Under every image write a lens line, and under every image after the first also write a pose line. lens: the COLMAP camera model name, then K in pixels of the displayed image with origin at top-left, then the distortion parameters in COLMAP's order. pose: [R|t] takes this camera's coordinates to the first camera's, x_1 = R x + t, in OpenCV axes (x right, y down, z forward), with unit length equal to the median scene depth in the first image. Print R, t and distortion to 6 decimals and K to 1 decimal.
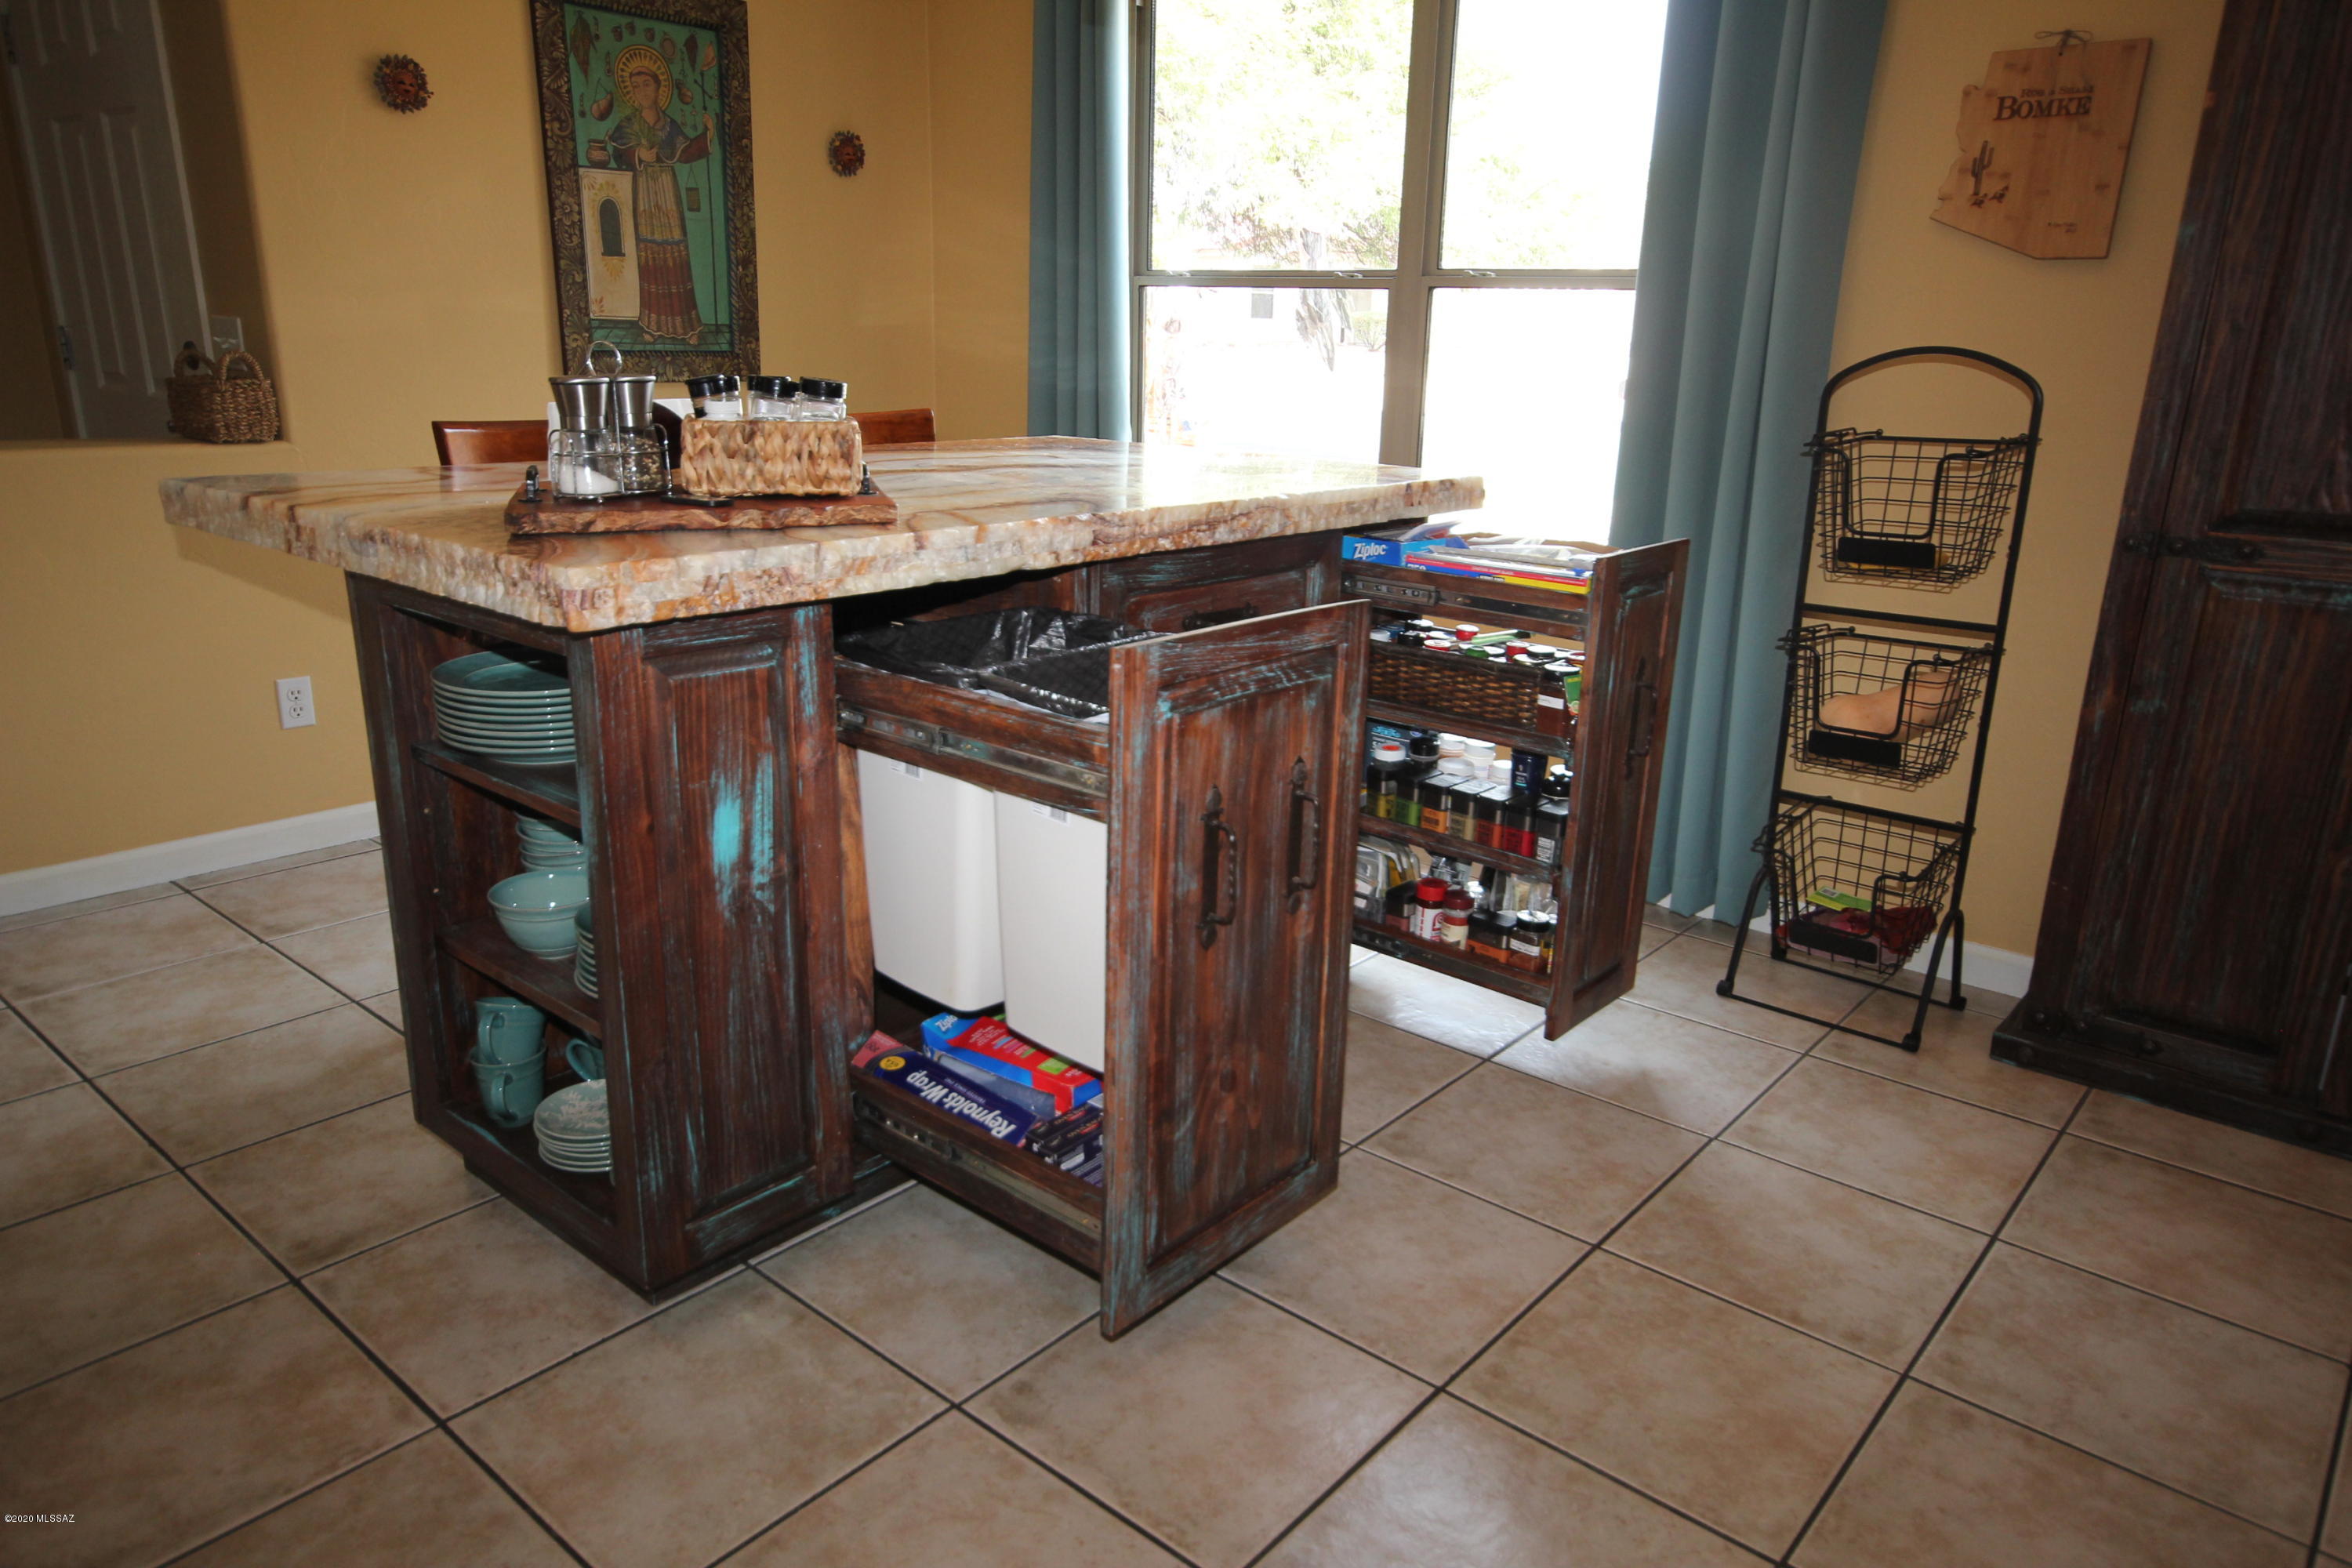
lens RADIAL K [[1561.4, 0, 1186.4], [0, 1561.4, 791.2], [0, 0, 1]] dist [0.012517, 0.014609]
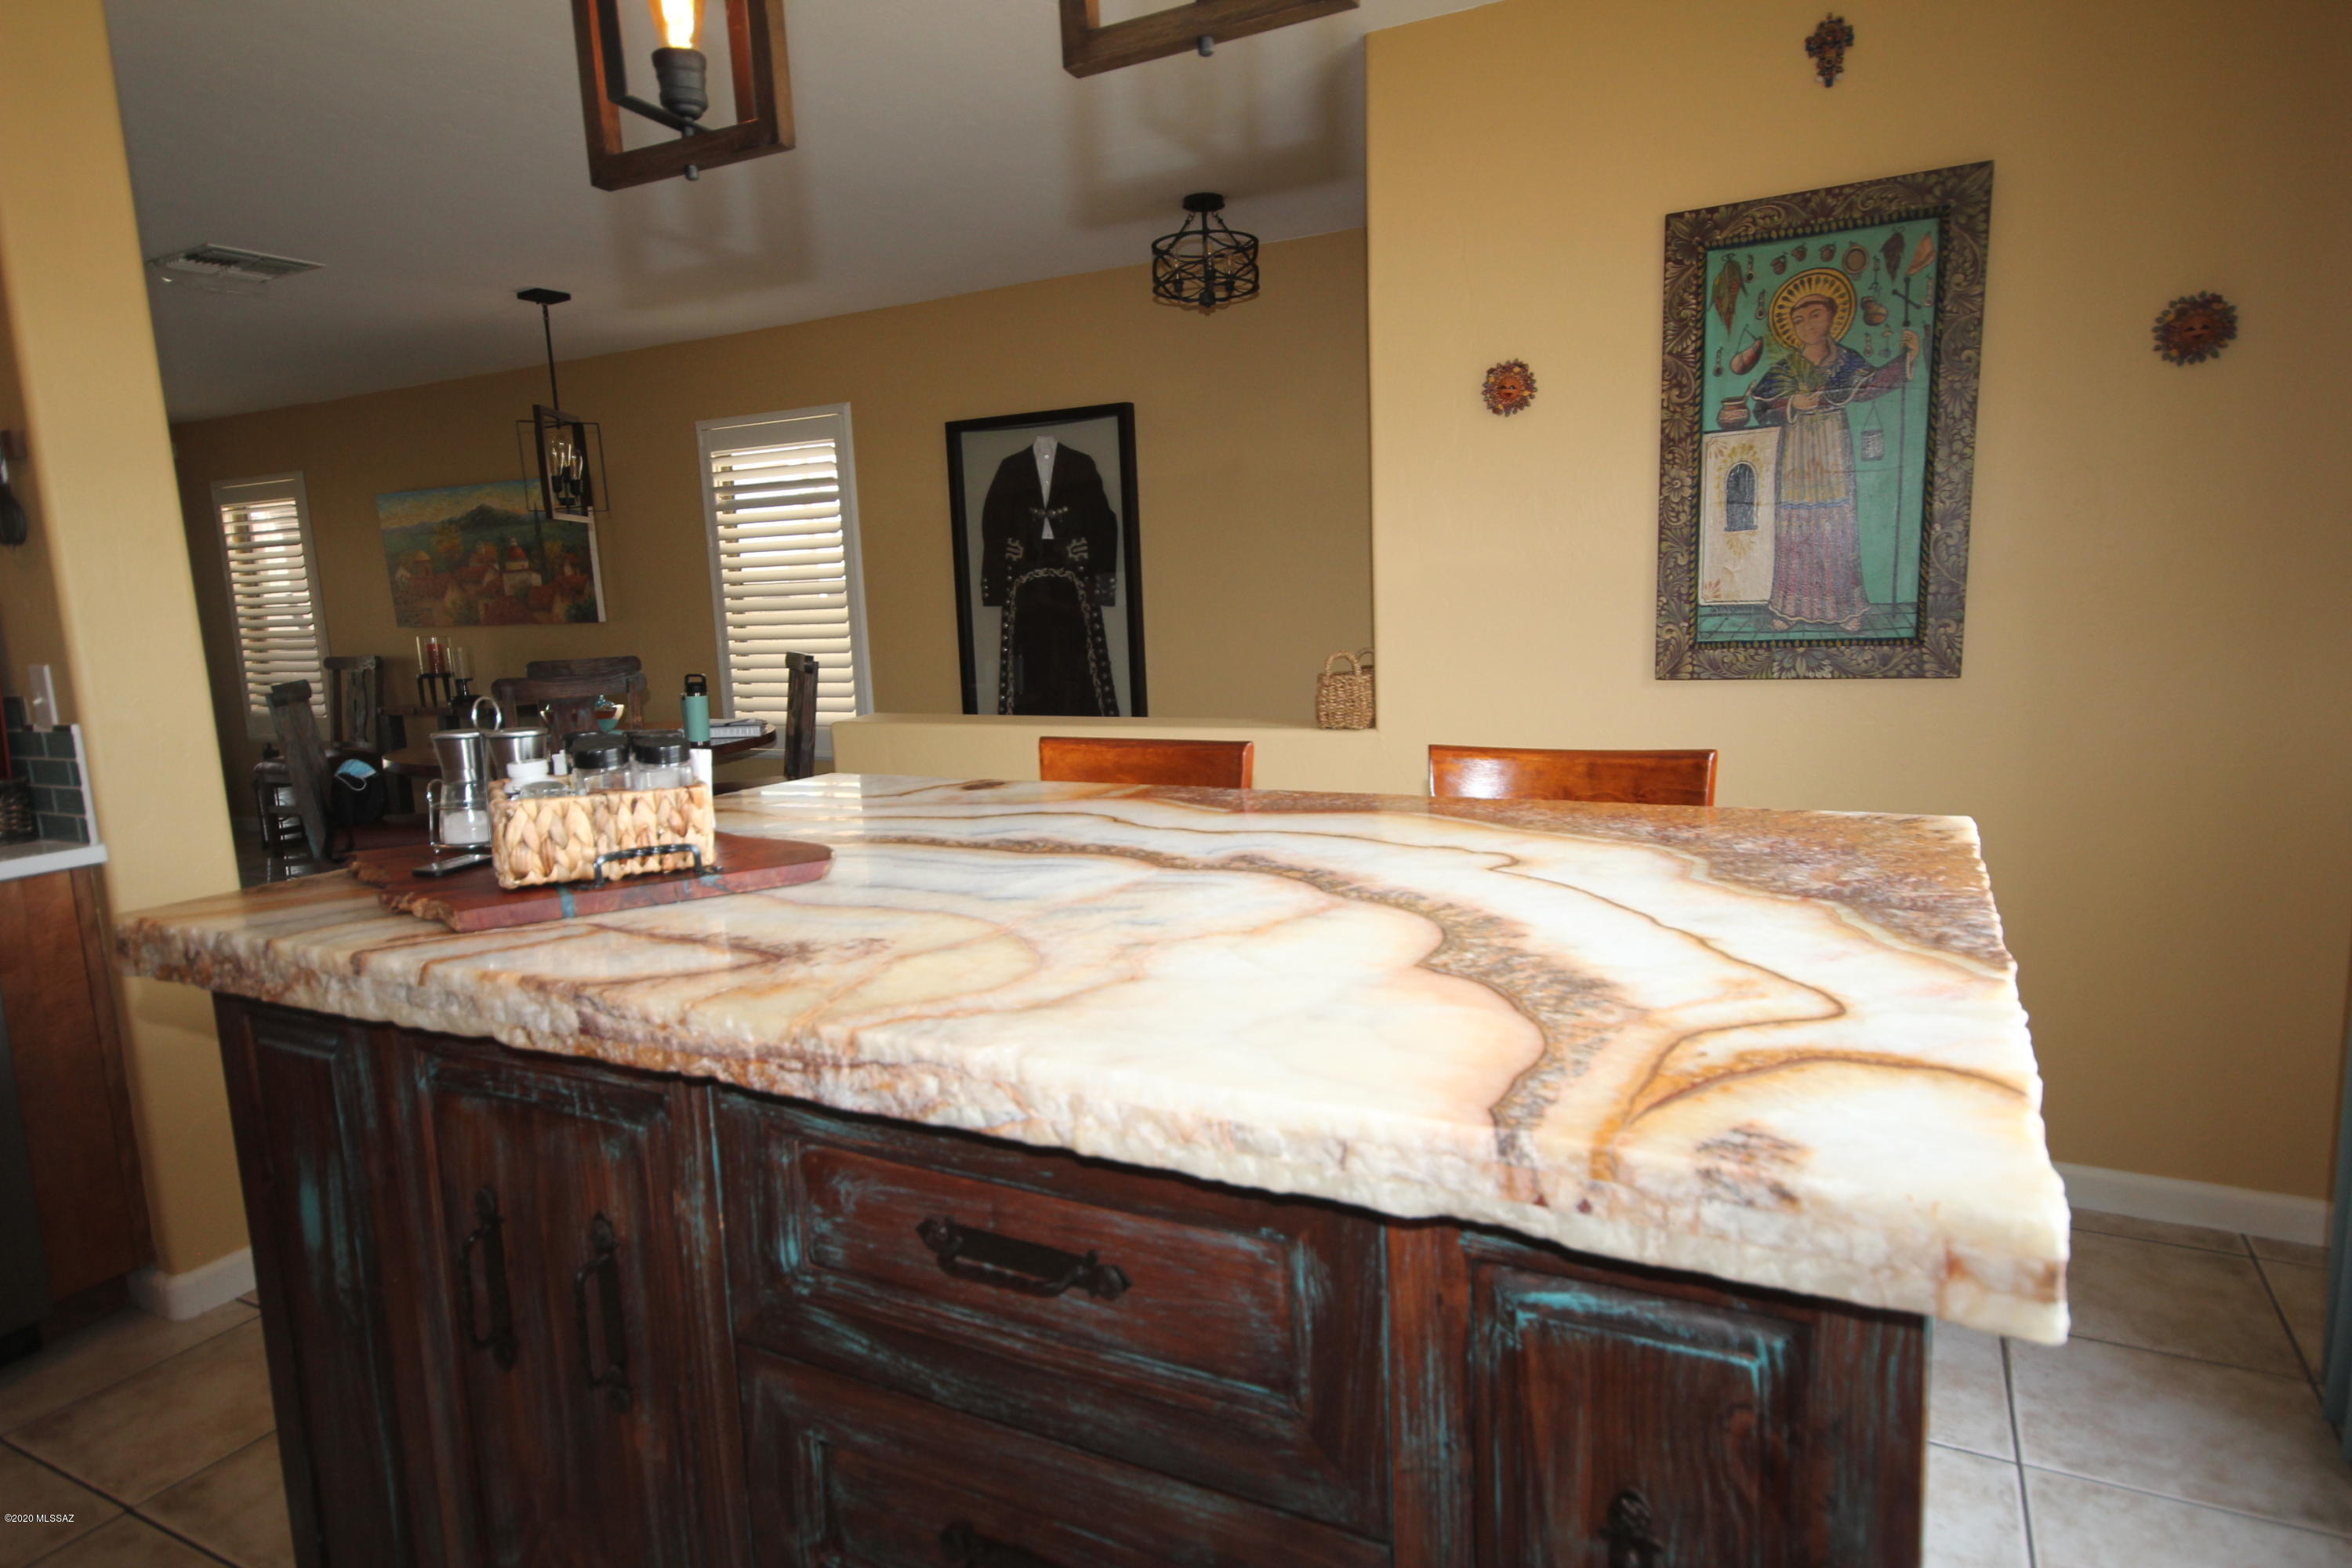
lens RADIAL K [[1338.0, 0, 1184.9], [0, 1338.0, 786.3], [0, 0, 1]] dist [0.020580, 0.002164]
pose [[0.217512, 0.113039, -0.969490, 0.377713], [-0.234717, 0.970182, 0.060460, -0.258542], [0.947416, 0.214405, 0.237558, 0.816548]]
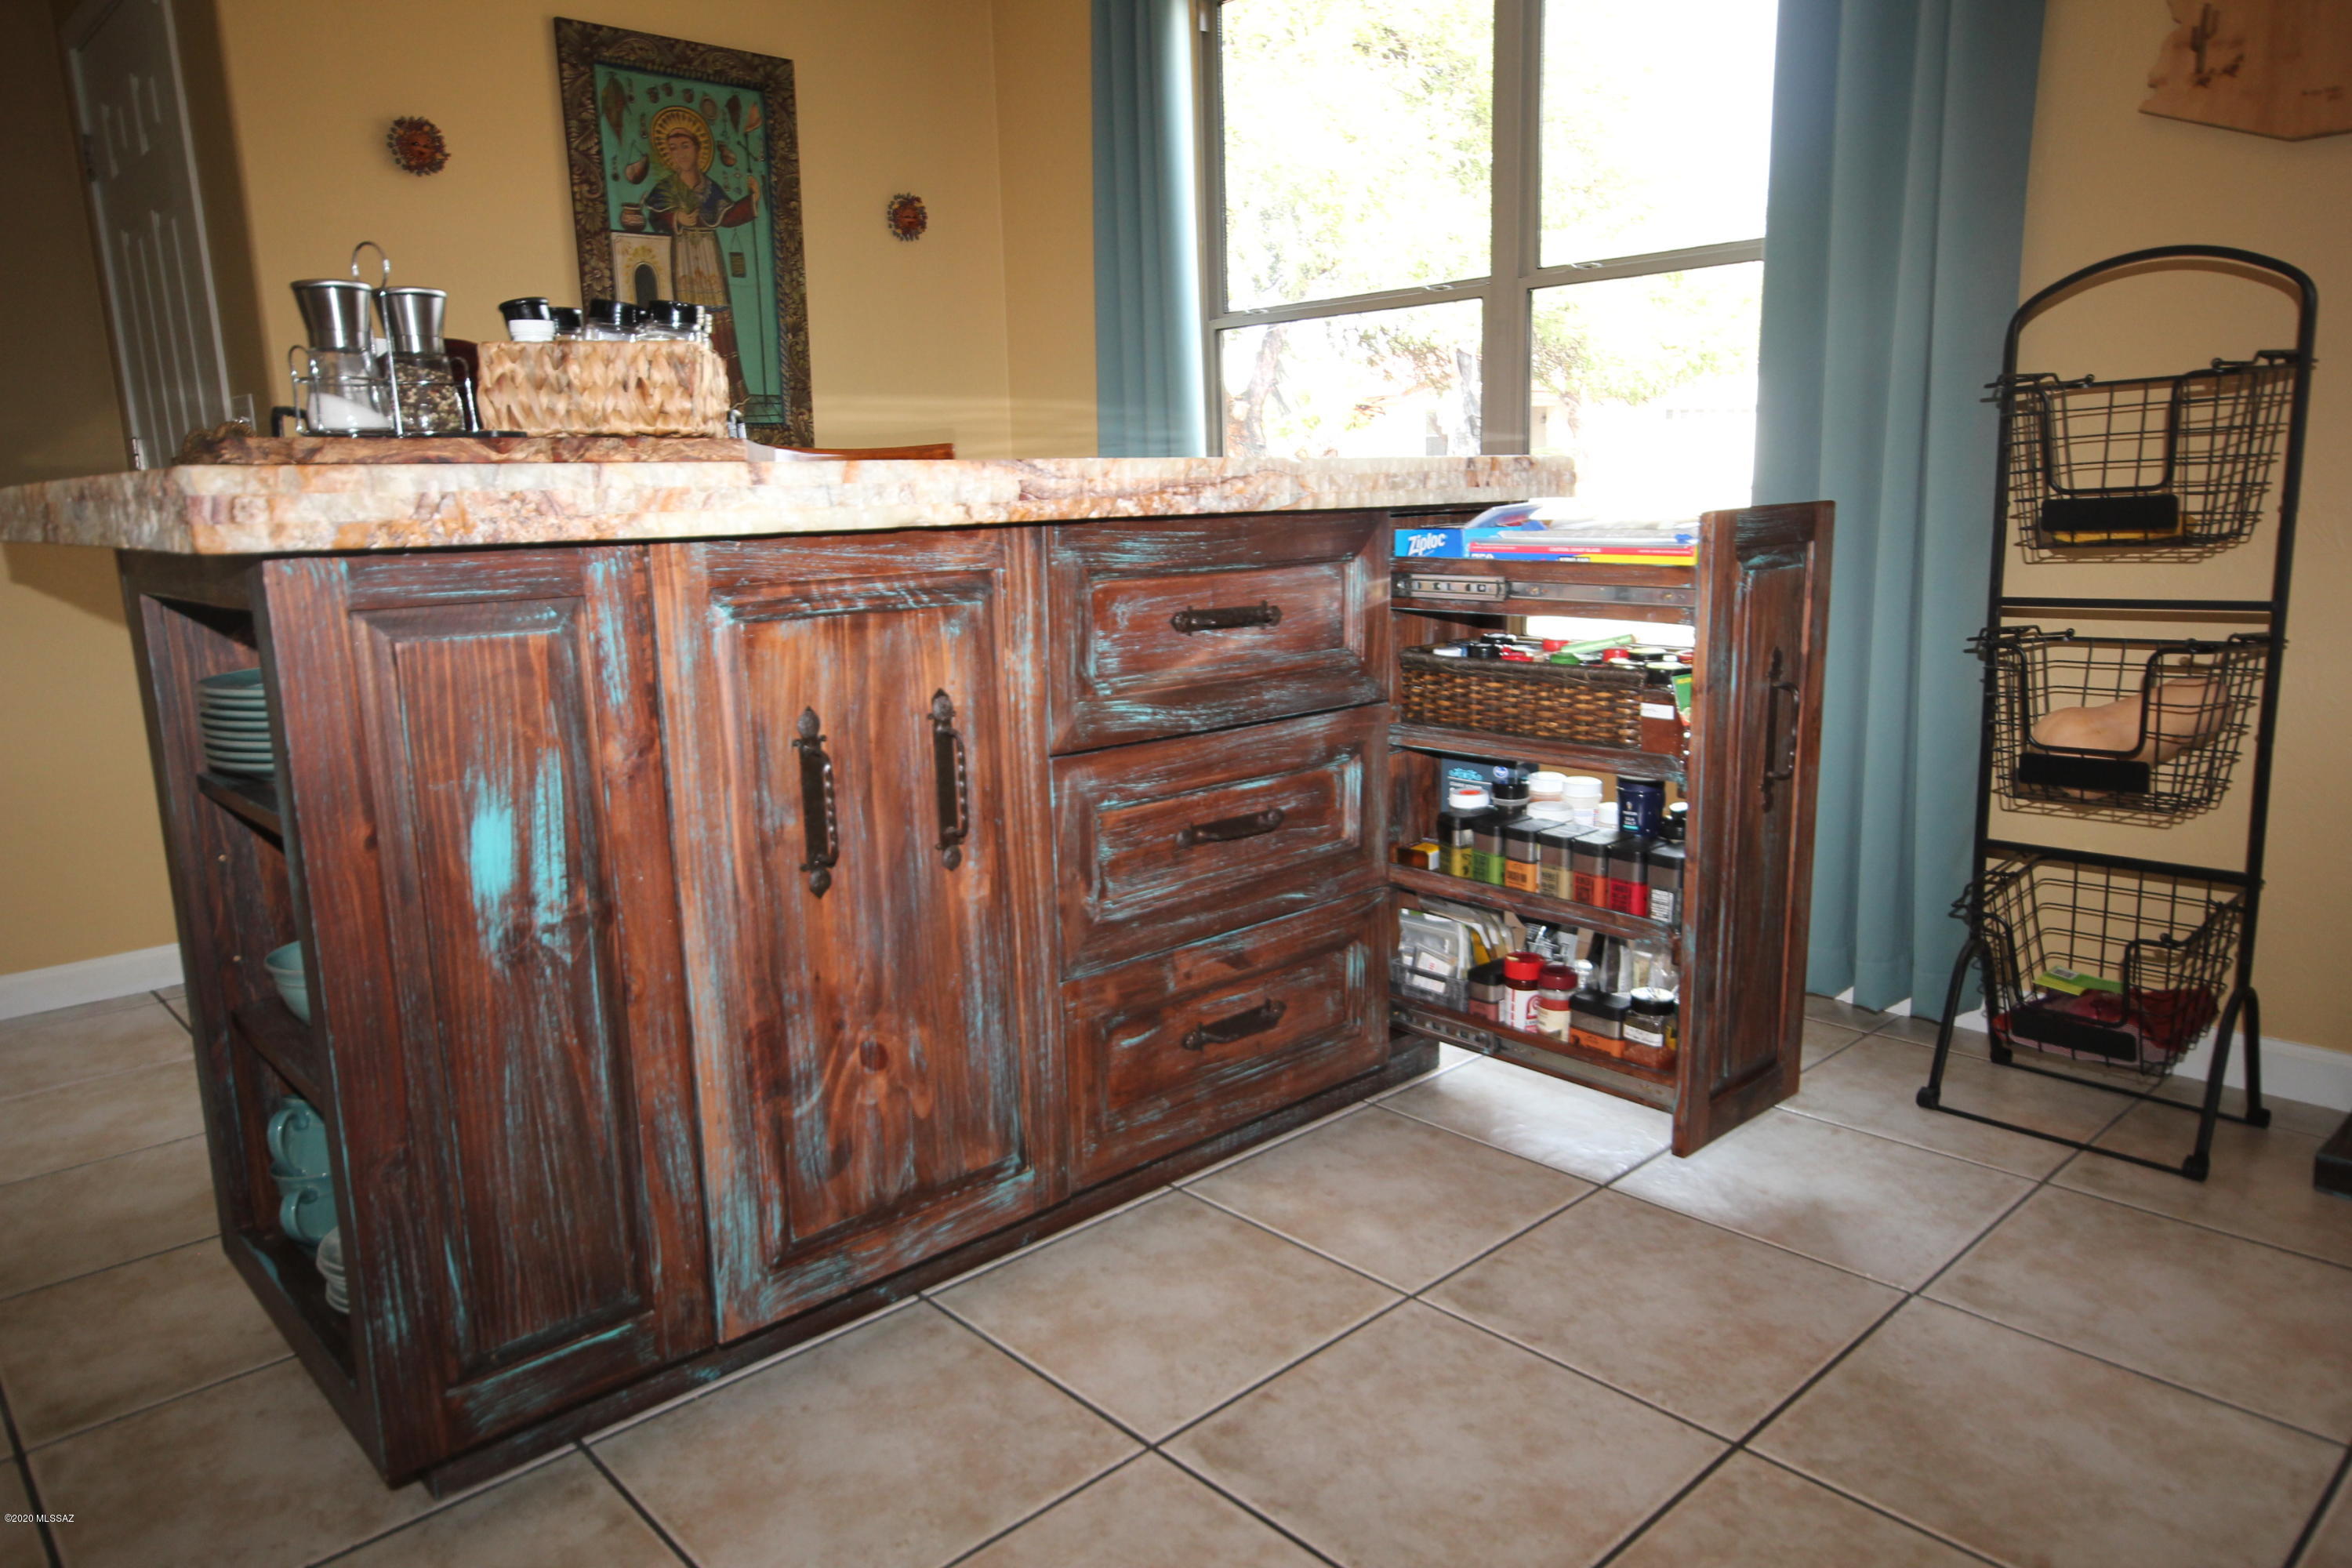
lens RADIAL K [[1561.4, 0, 1184.7], [0, 1561.4, 787.7], [0, 0, 1]] dist [0.012517, 0.014609]
pose [[0.992109, -0.027206, -0.122391, 0.086016], [0.014962, 0.994888, -0.099869, 0.049506], [0.124482, 0.097250, 0.987444, 0.190575]]
